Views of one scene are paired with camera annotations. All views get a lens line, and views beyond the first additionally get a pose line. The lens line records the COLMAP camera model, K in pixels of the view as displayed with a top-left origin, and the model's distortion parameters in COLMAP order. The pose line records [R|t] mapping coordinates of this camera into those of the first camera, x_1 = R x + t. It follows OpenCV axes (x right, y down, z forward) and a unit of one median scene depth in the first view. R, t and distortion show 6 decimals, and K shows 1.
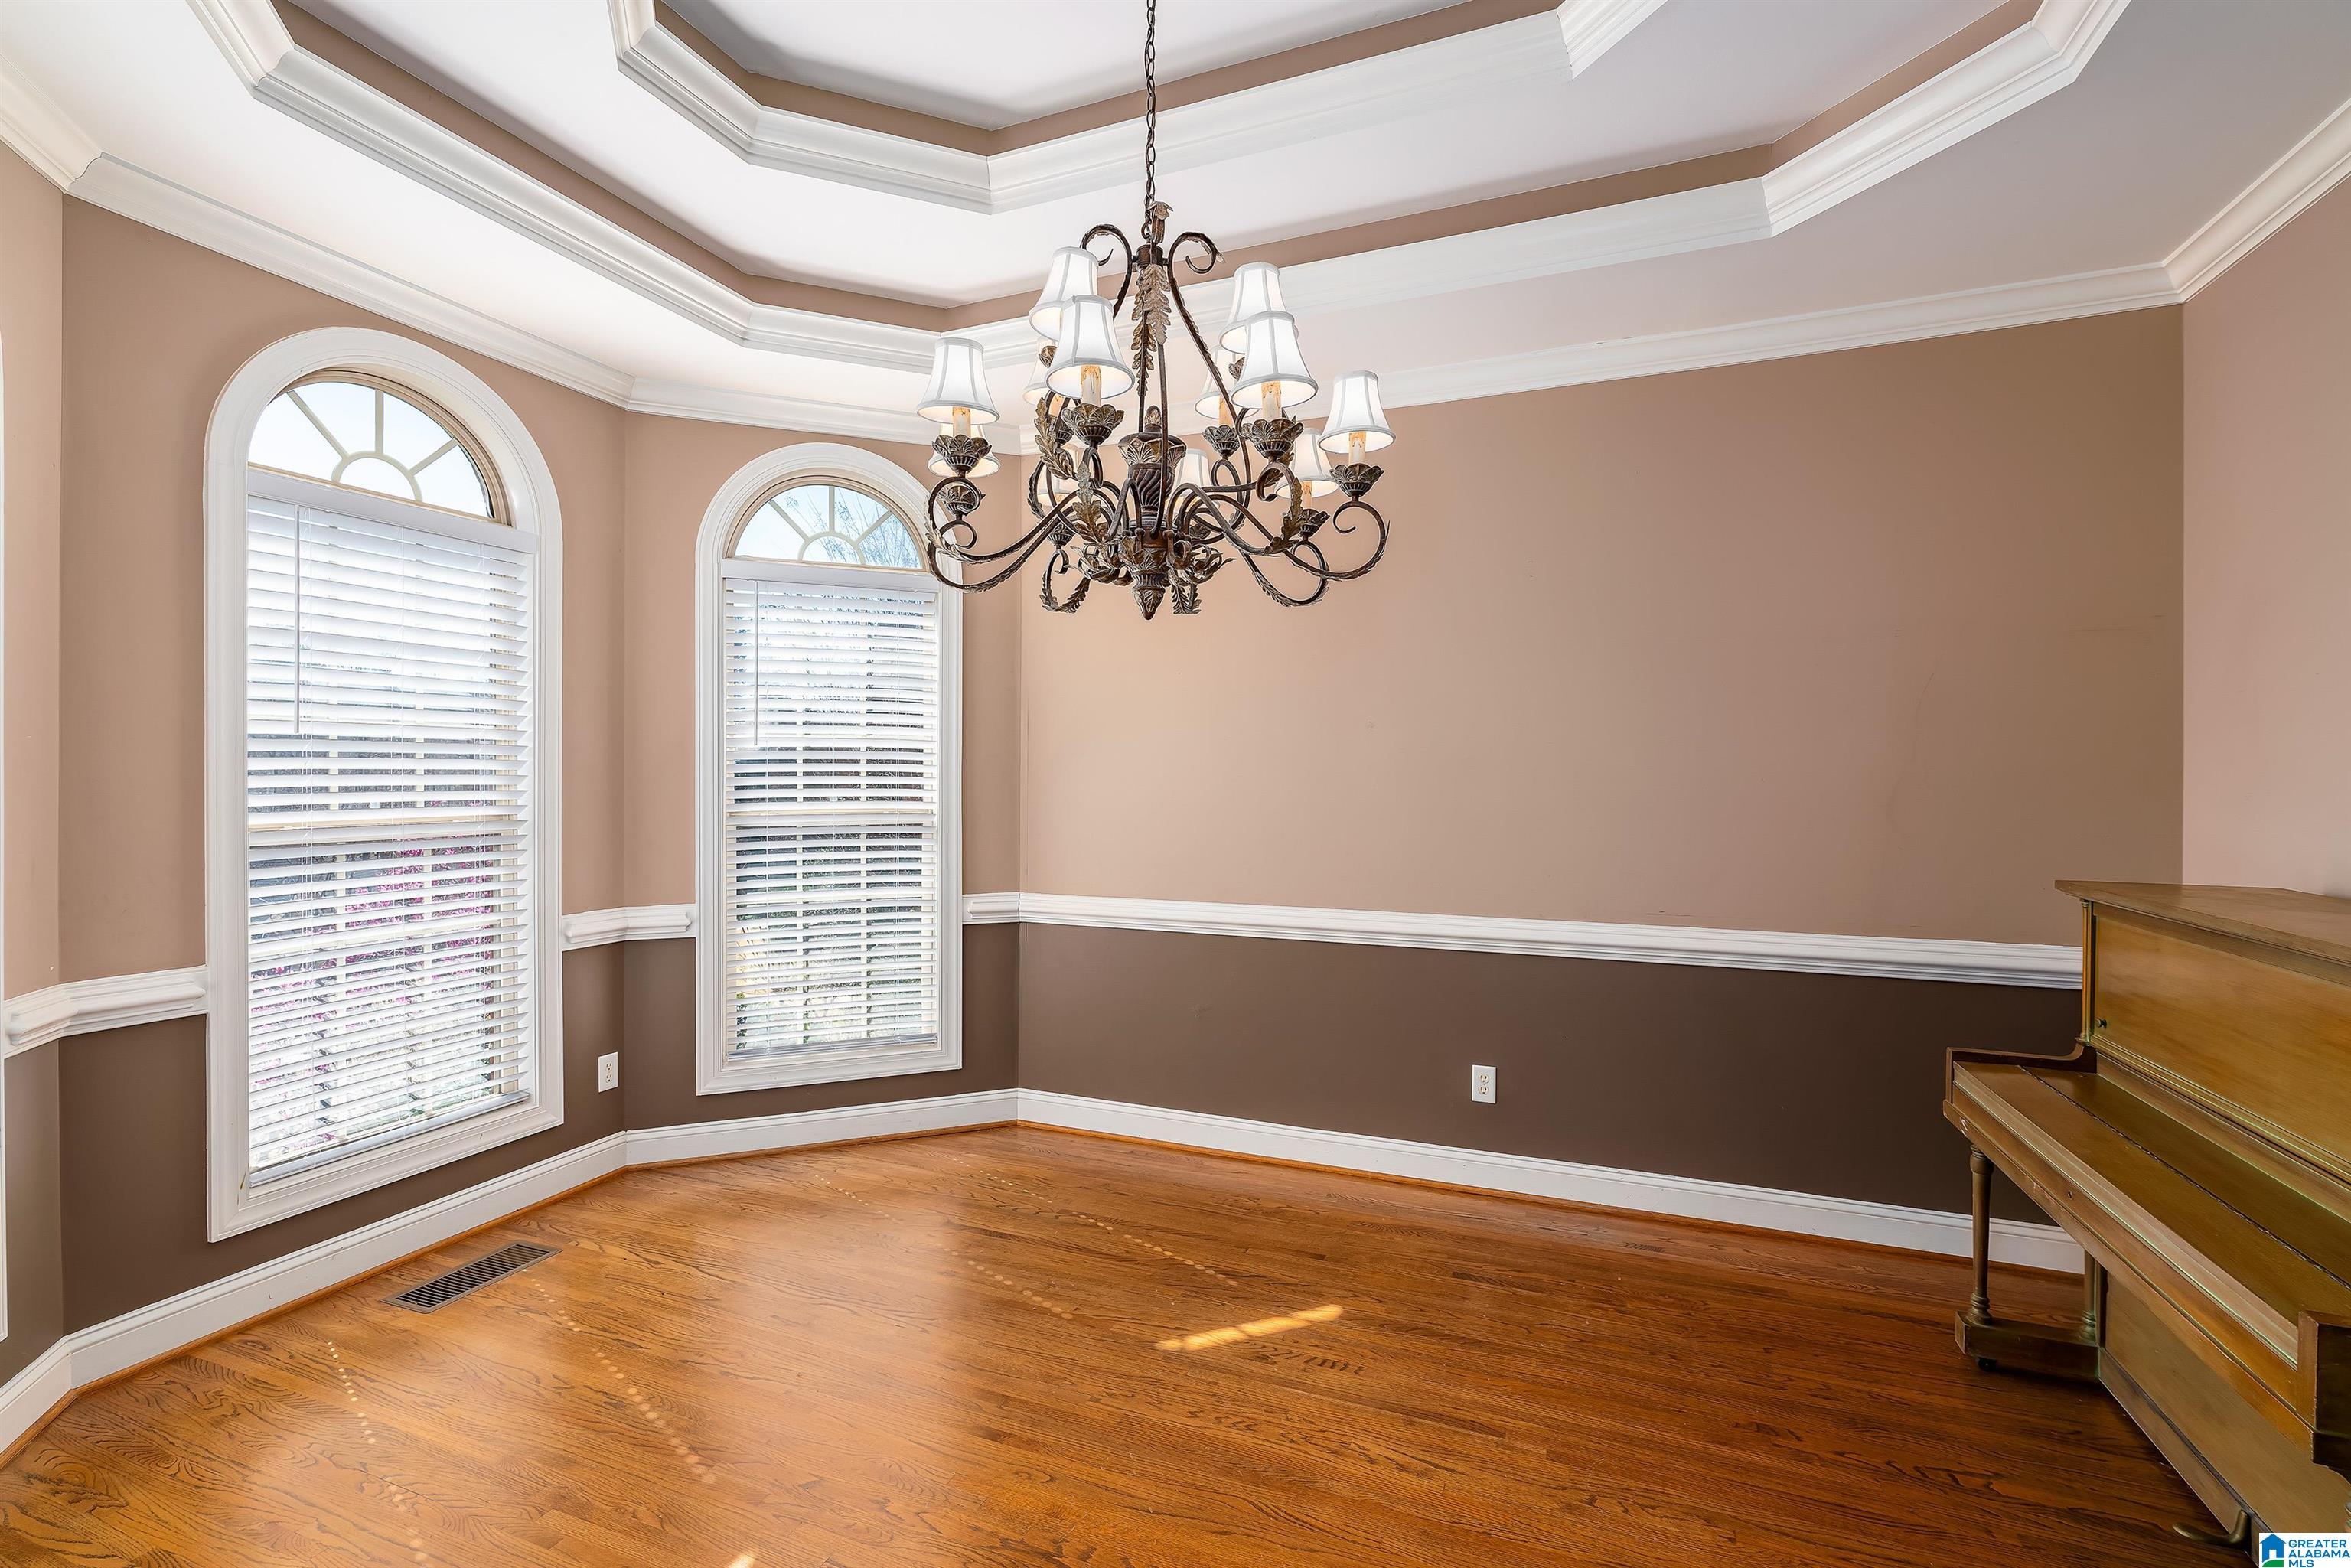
lens RADIAL K [[1030.8, 0, 1171.9], [0, 1030.8, 787.1], [0, 0, 1]] dist [-0.012356, 0.002849]
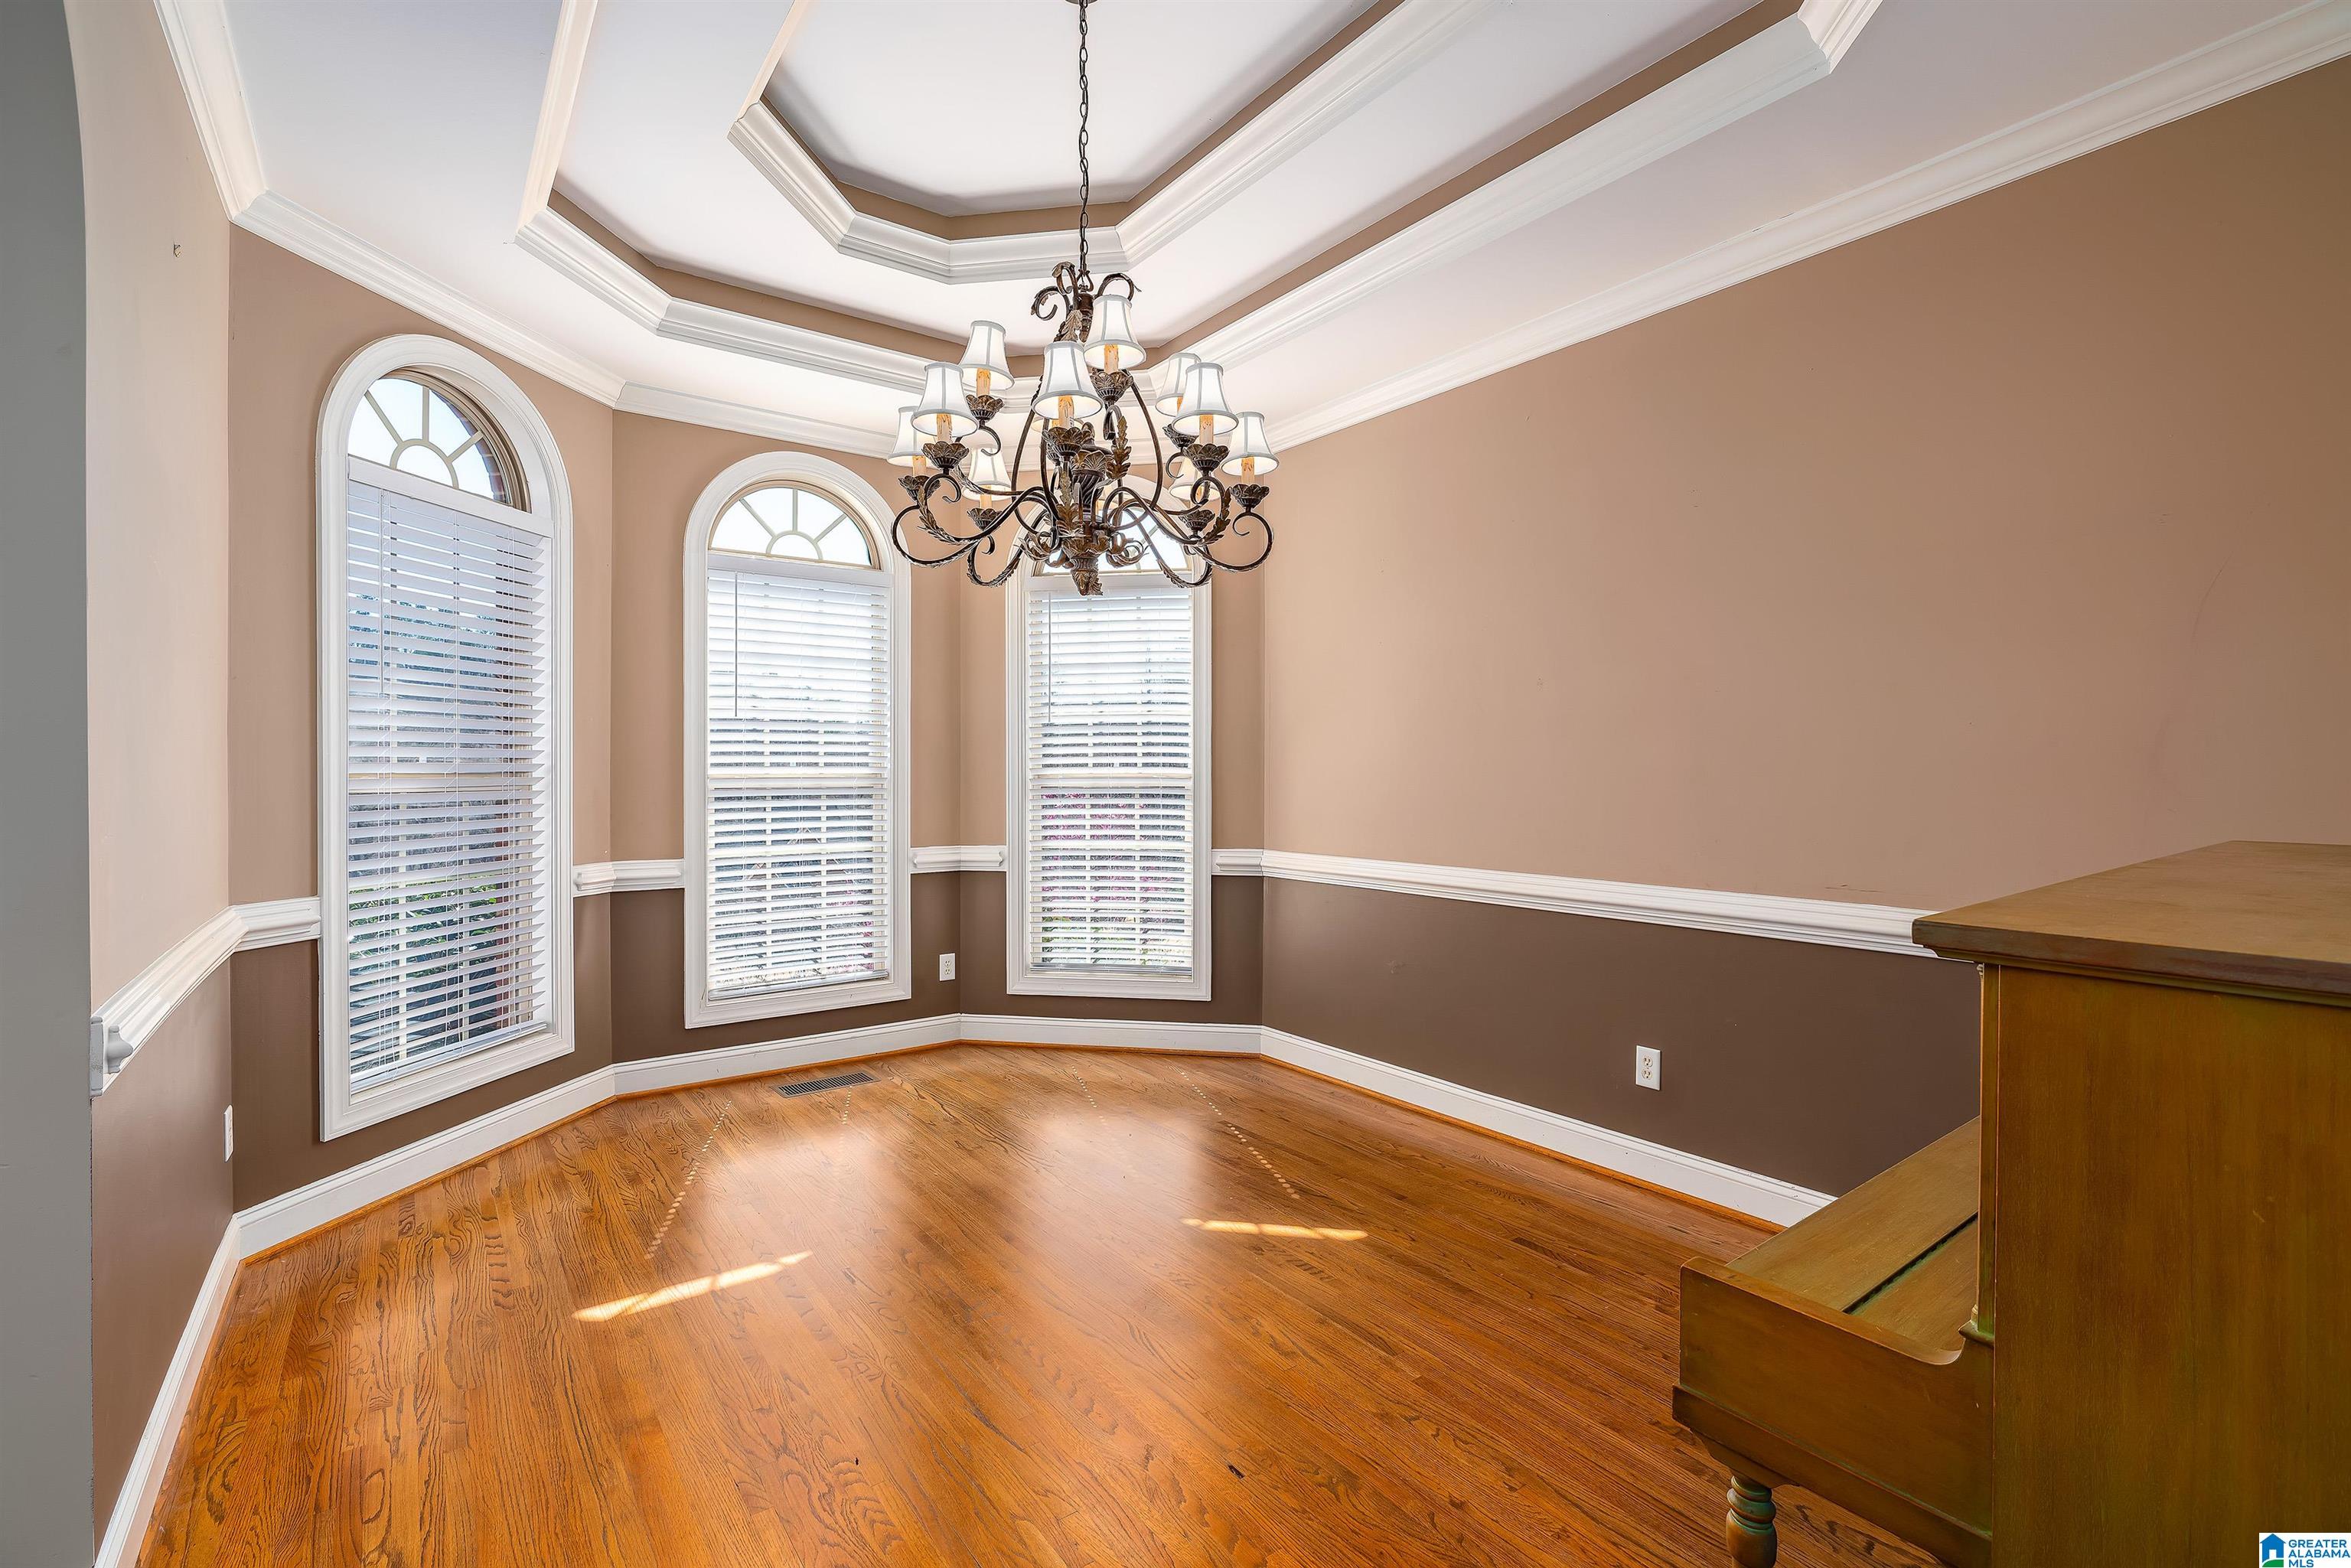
lens RADIAL K [[1030.8, 0, 1157.8], [0, 1030.8, 775.0], [0, 0, 1]] dist [-0.012356, 0.002849]
pose [[0.850808, -0.002048, -0.525472, 0.452334], [-0.000861, 0.999986, -0.005291, 0.038277], [0.525475, 0.004954, 0.850794, -0.003366]]
